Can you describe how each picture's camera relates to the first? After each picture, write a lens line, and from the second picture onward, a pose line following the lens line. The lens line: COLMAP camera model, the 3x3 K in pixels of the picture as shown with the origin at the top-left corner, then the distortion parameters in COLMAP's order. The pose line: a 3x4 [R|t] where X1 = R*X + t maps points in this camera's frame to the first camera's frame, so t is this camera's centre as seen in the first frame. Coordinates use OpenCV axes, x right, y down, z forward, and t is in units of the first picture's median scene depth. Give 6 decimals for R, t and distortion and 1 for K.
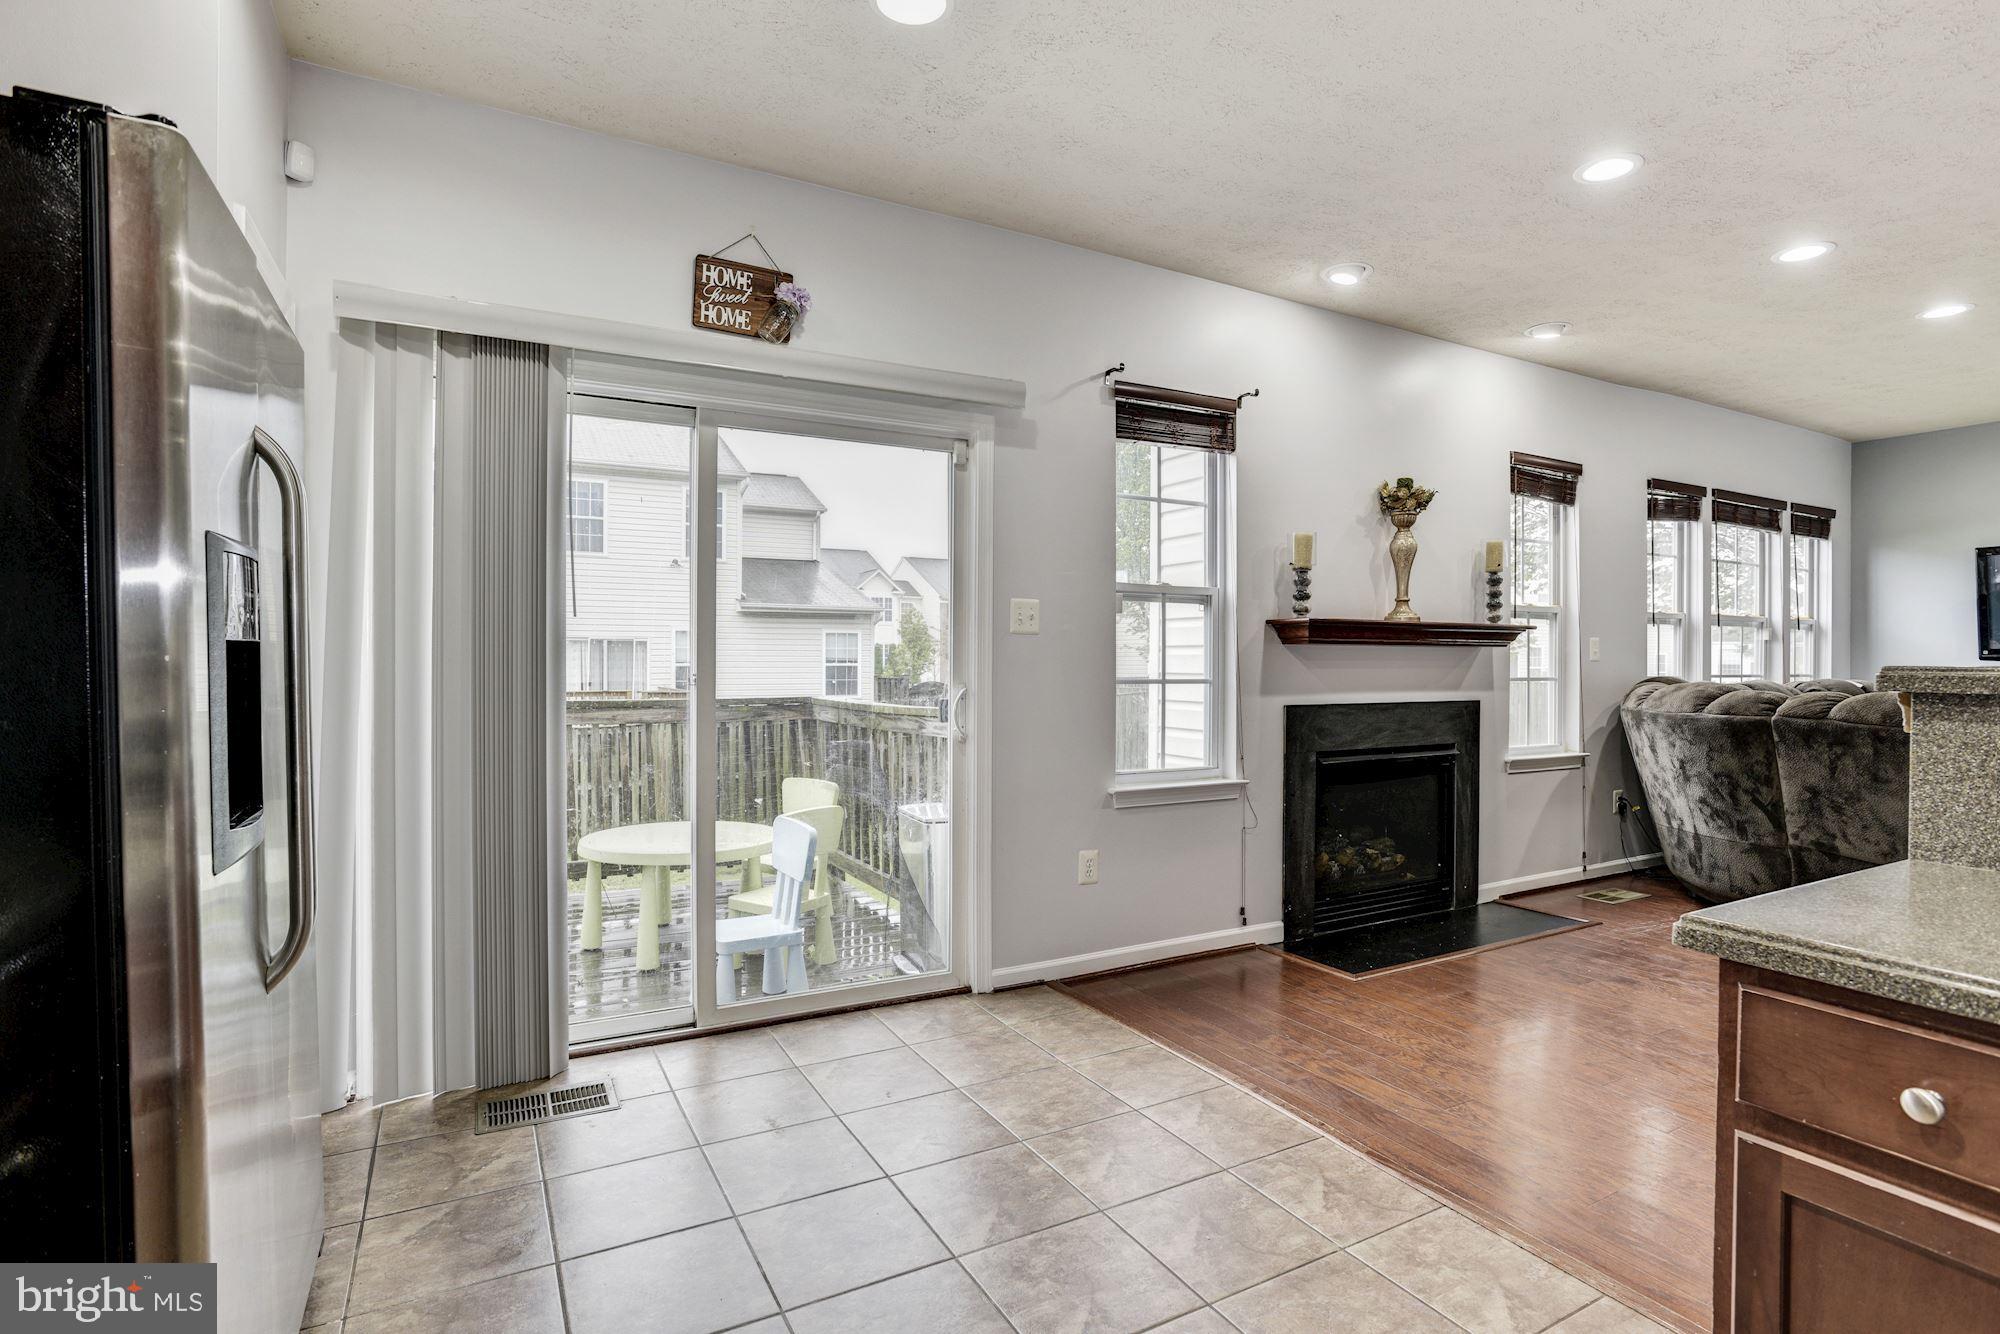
lens RADIAL K [[969.8, 0, 1010.0], [0, 969.8, 667.3], [0, 0, 1]] dist [-0.055093, 0.029734]
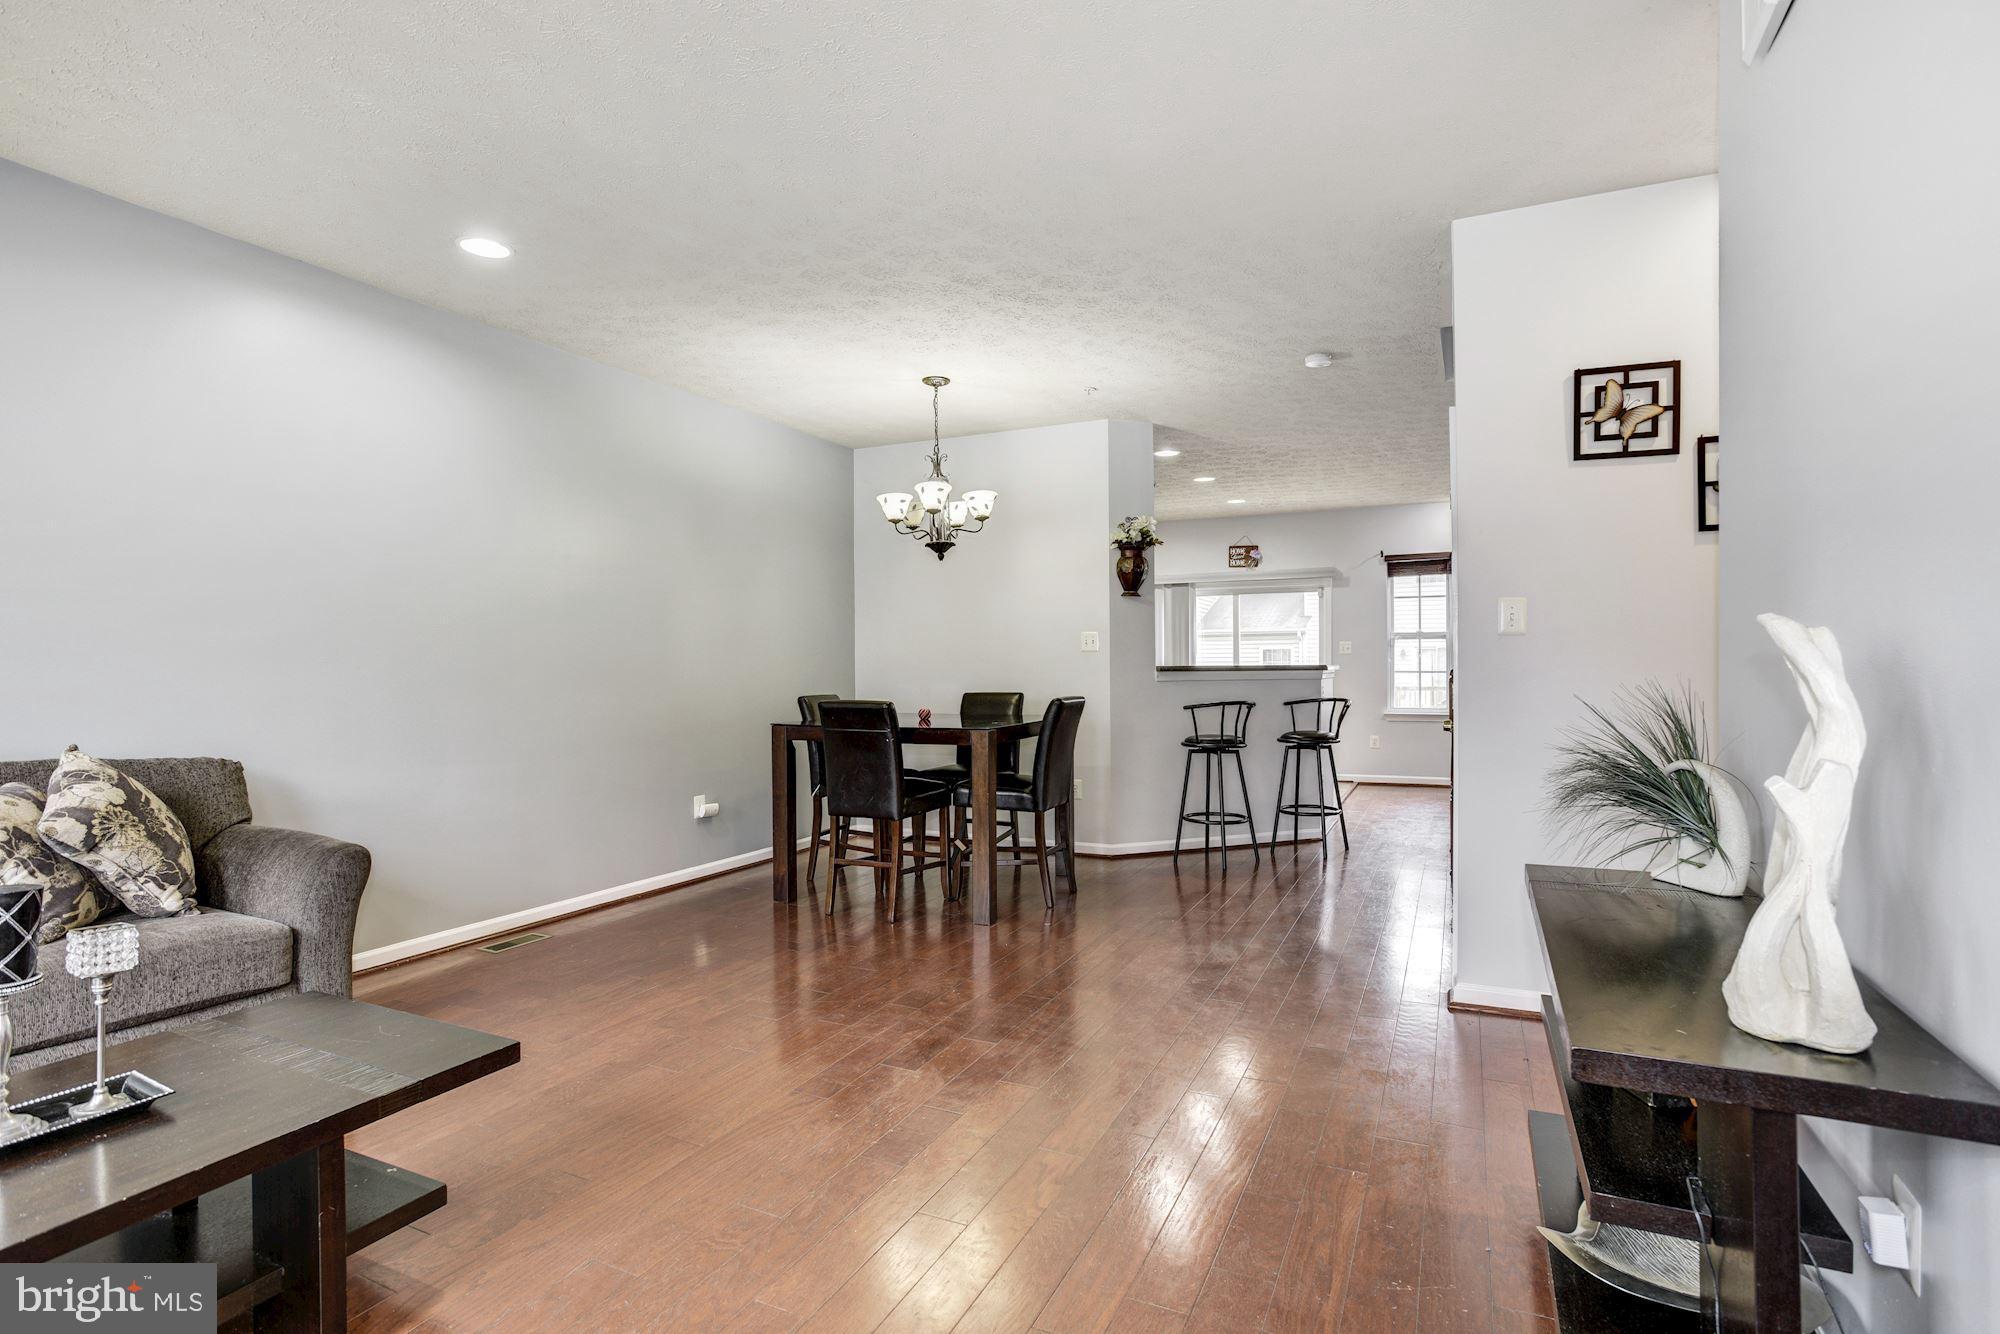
lens RADIAL K [[957.6, 0, 1000.0], [0, 957.6, 667.0], [0, 0, 1]] dist [-0.050228, 0.025674]
pose [[0.577776, -0.008240, -0.816154, 1.407827], [0.003995, 0.999966, -0.007268, 0.013823], [0.816186, 0.000939, 0.577789, -1.163910]]
